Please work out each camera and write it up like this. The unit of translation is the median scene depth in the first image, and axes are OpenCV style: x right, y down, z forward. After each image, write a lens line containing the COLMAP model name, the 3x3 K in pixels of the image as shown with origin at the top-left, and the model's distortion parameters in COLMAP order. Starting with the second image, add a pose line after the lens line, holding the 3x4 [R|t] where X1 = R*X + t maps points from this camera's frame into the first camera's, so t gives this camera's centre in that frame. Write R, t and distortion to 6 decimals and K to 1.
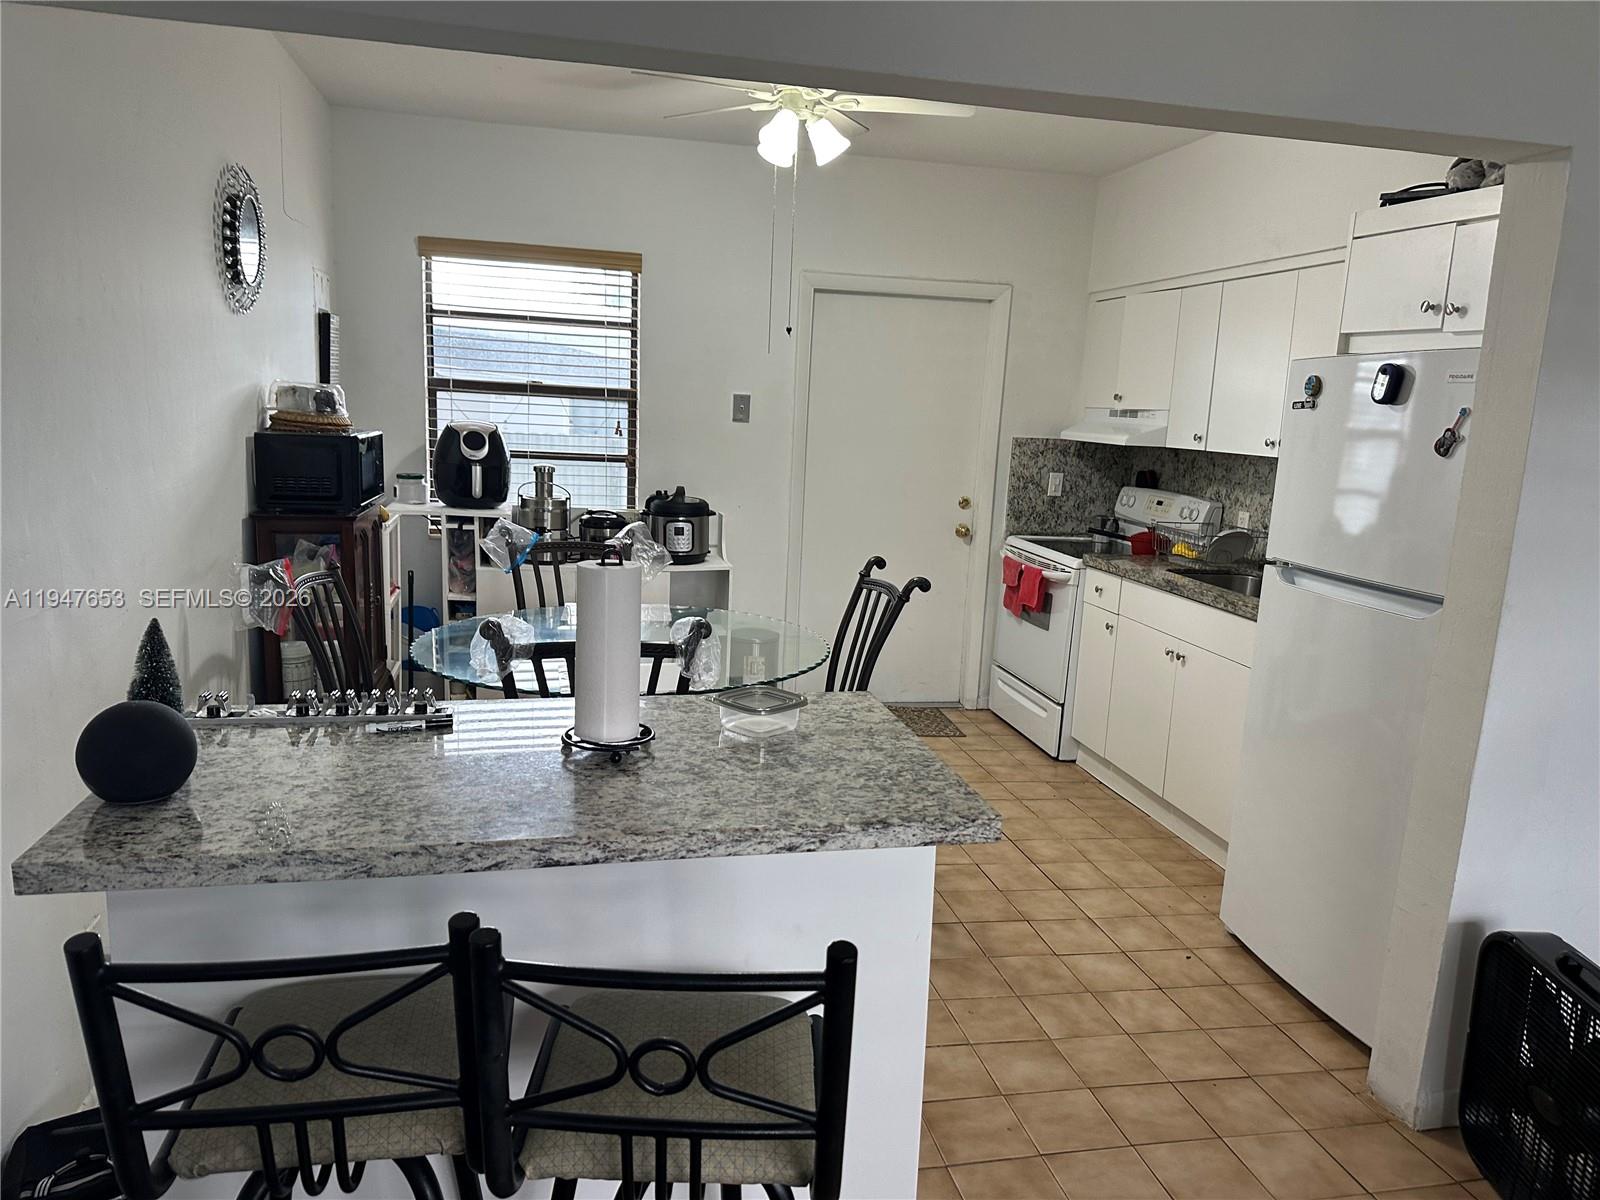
lens RADIAL K [[1113.2, 0, 799.4], [0, 1113.2, 603.6], [0, 0, 1]] dist [-0.013846, -0.004170]
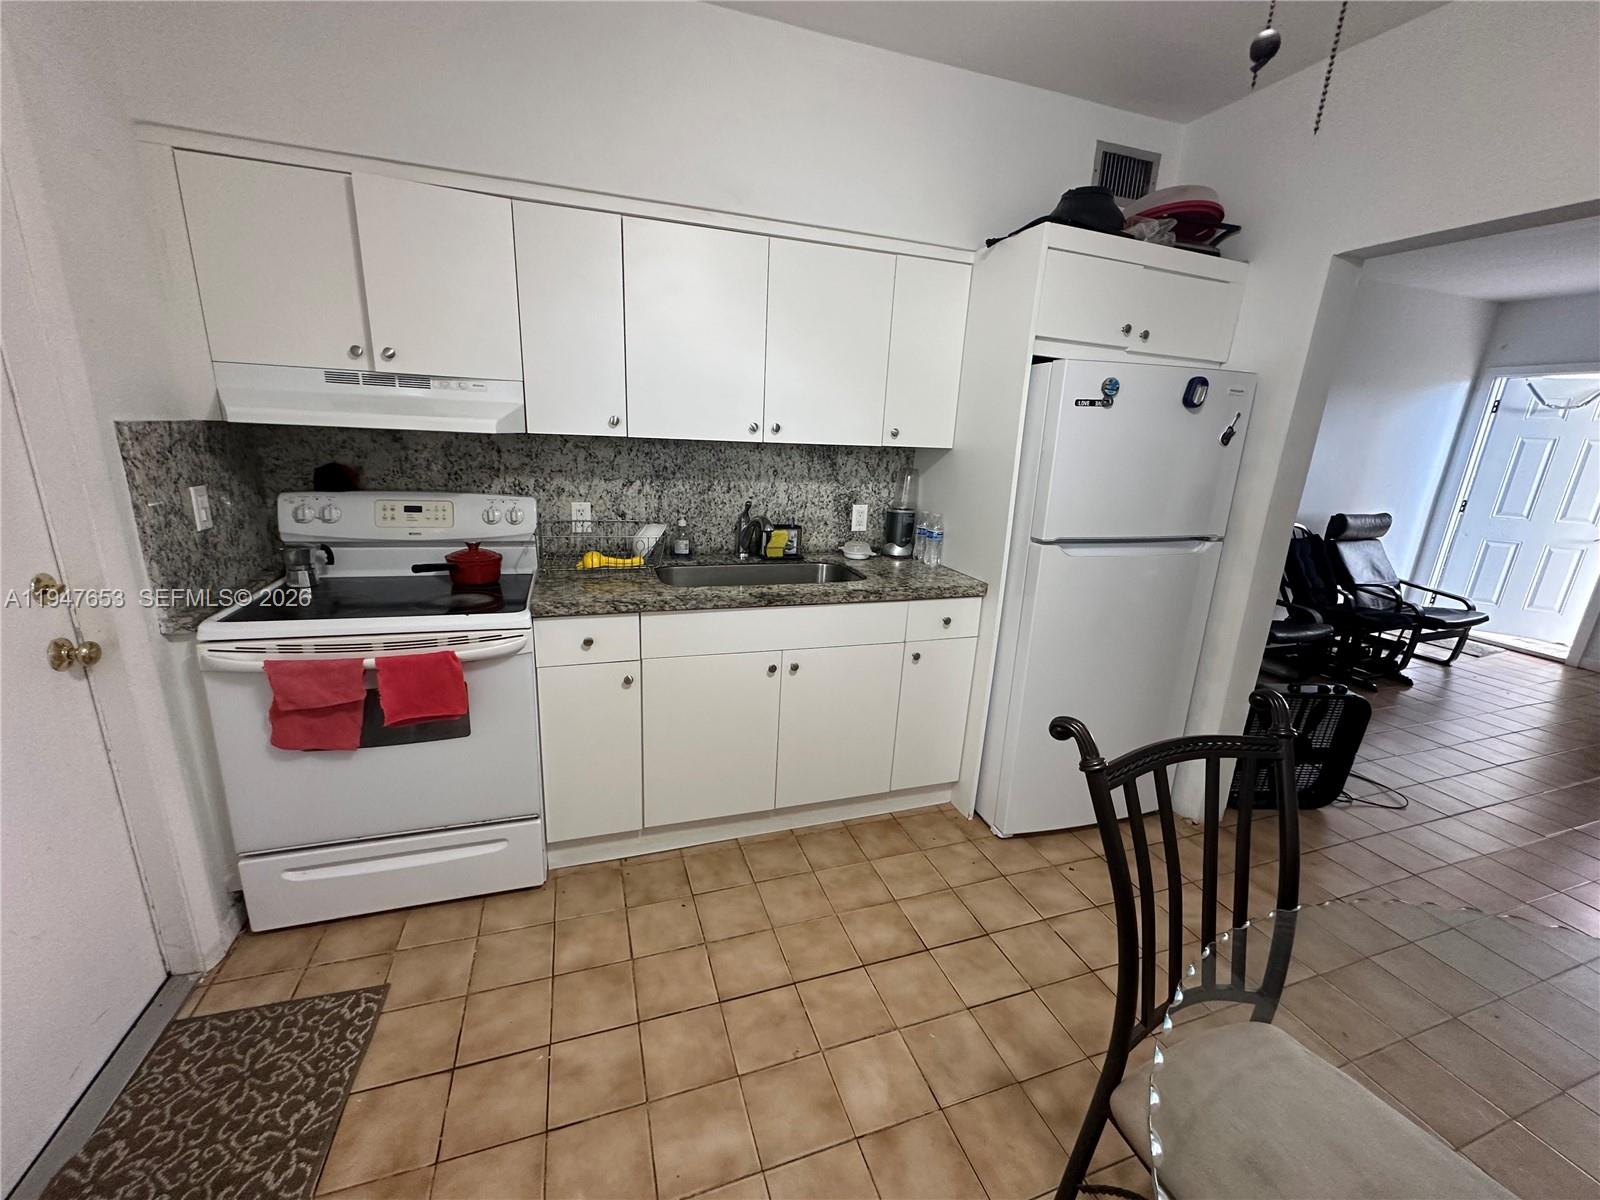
lens RADIAL K [[634.7, 0, 798.9], [0, 634.7, 600.4], [0, 0, 1]] dist [0.000772, -0.000005]
pose [[-0.114777, -0.304800, 0.945475, -0.125173], [0.126081, 0.939598, 0.318211, -0.147966], [-0.985358, 0.155730, -0.069415, 0.870235]]
